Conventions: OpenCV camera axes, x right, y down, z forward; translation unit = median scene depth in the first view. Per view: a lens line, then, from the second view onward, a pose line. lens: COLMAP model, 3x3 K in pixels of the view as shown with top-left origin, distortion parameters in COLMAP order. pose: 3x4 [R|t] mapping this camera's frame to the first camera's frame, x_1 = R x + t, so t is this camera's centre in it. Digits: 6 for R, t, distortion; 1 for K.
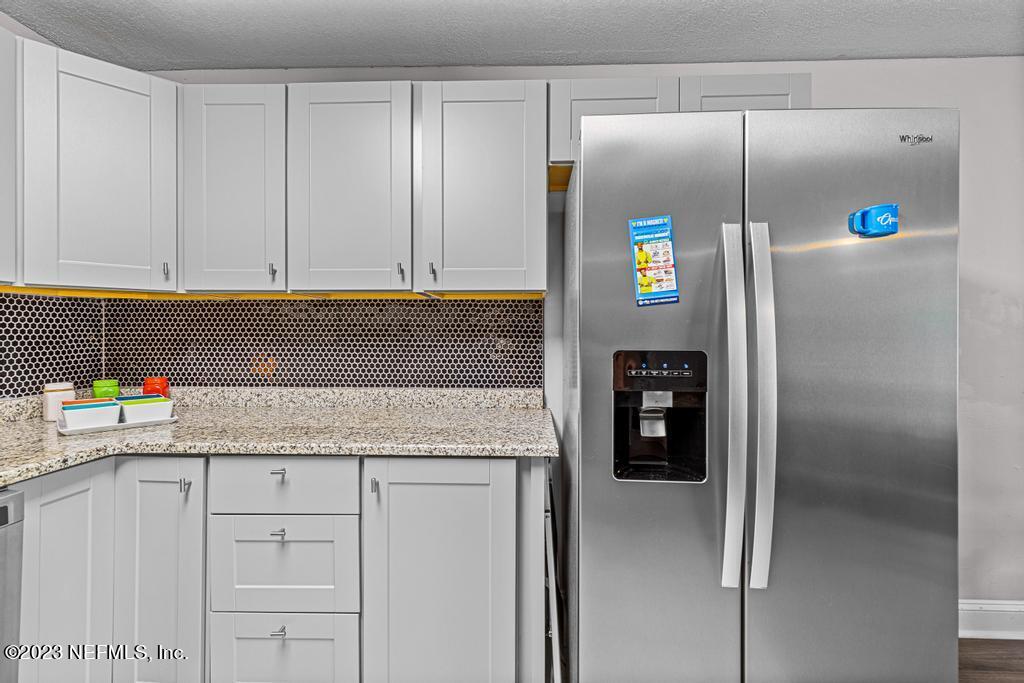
lens RADIAL K [[470.9, 0, 508.7], [0, 470.9, 329.7], [0, 0, 1]] dist [0.002022, 0.002217]
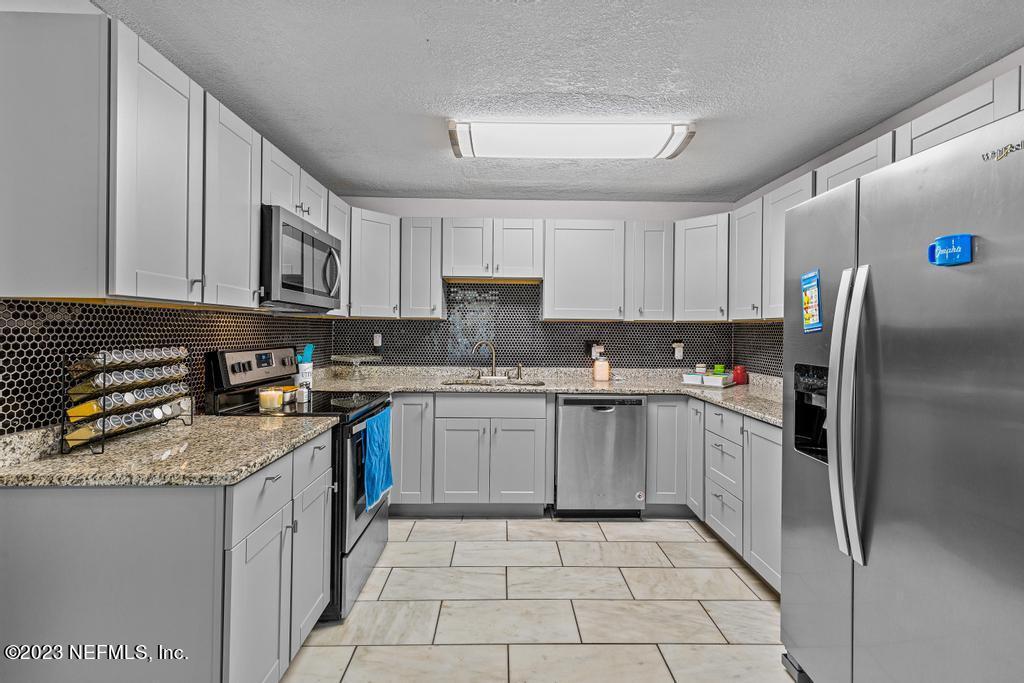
lens RADIAL K [[470.9, 0, 508.7], [0, 470.9, 329.7], [0, 0, 1]] dist [0.002022, 0.002217]
pose [[0.055405, 0.000002, -0.998464, 1.672120], [-0.003817, 0.999993, -0.000210, -0.058556], [0.998457, 0.003823, 0.055405, 0.011894]]
